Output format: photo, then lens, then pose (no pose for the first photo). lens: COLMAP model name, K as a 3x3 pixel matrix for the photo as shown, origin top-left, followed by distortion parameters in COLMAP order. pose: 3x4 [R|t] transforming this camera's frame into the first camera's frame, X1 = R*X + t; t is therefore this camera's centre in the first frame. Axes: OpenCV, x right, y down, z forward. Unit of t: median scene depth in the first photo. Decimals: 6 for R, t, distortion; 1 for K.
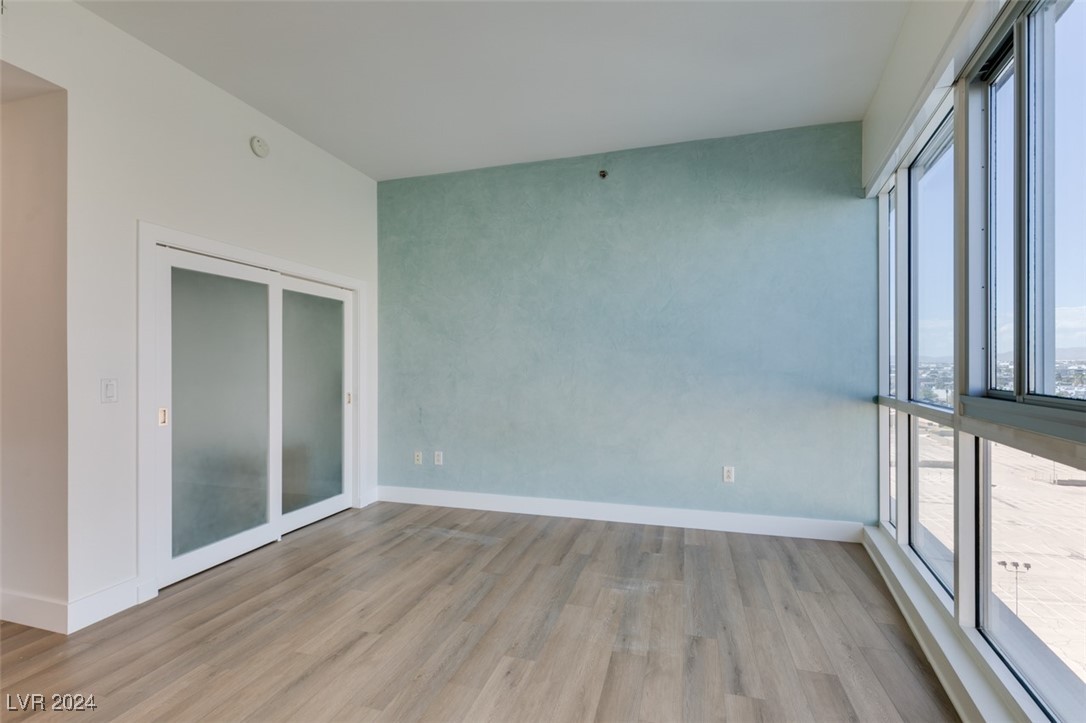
lens RADIAL K [[486.1, 0, 538.3], [0, 486.1, 364.0], [0, 0, 1]] dist [0.008714, -0.001702]
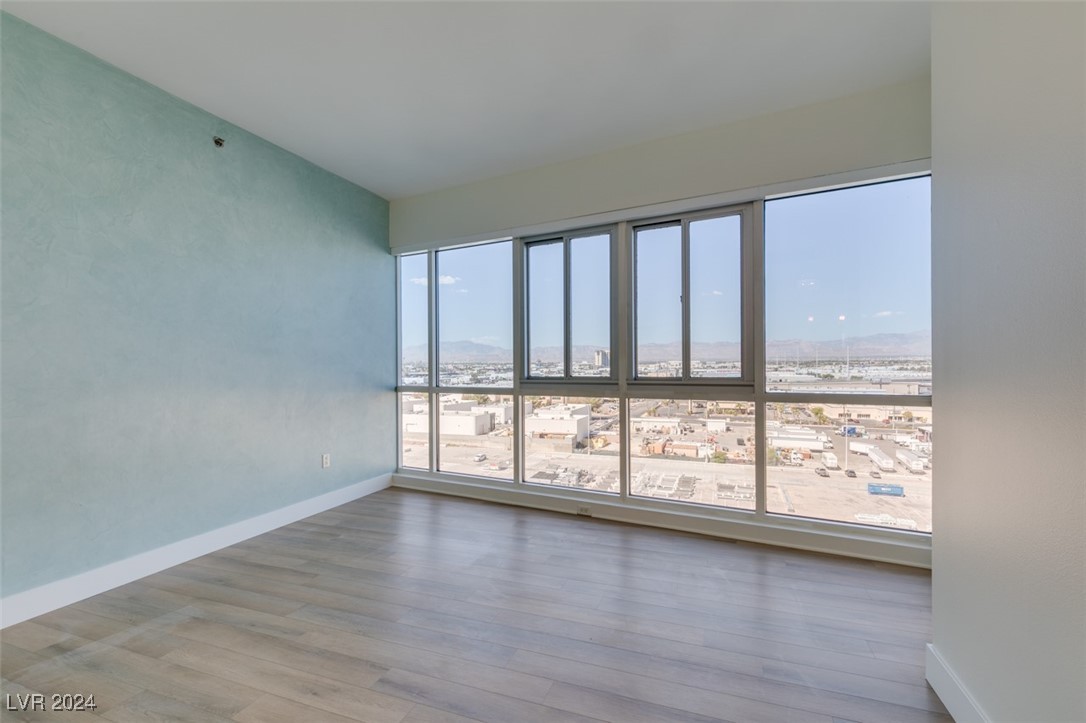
lens RADIAL K [[486.1, 0, 541.7], [0, 486.1, 364.4], [0, 0, 1]] dist [0.008714, -0.001702]
pose [[0.070925, 0.005160, 0.997468, -0.775239], [0.000376, 0.999986, -0.005200, 0.004218], [-0.997482, 0.000744, 0.070922, 0.431569]]
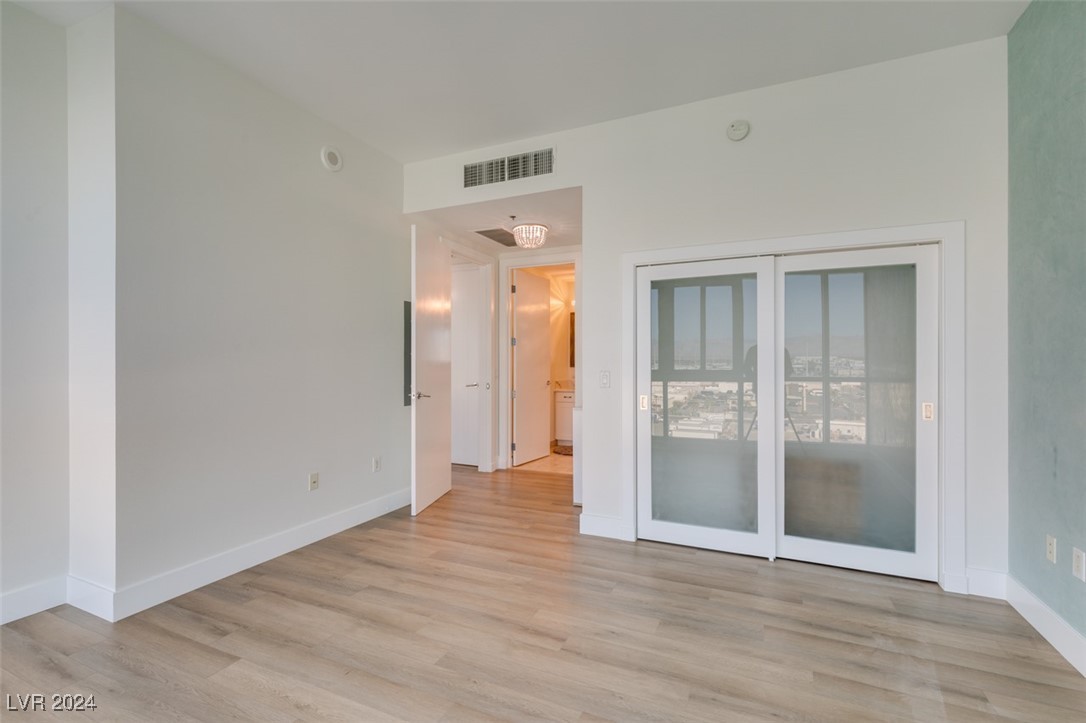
lens RADIAL K [[486.1, 0, 543.9], [0, 486.1, 365.1], [0, 0, 1]] dist [0.008714, -0.001702]
pose [[-0.130251, 0.003557, -0.991475, 0.393833], [0.007990, 0.999965, 0.002538, 0.004166], [0.991449, -0.007592, -0.130275, 0.713505]]
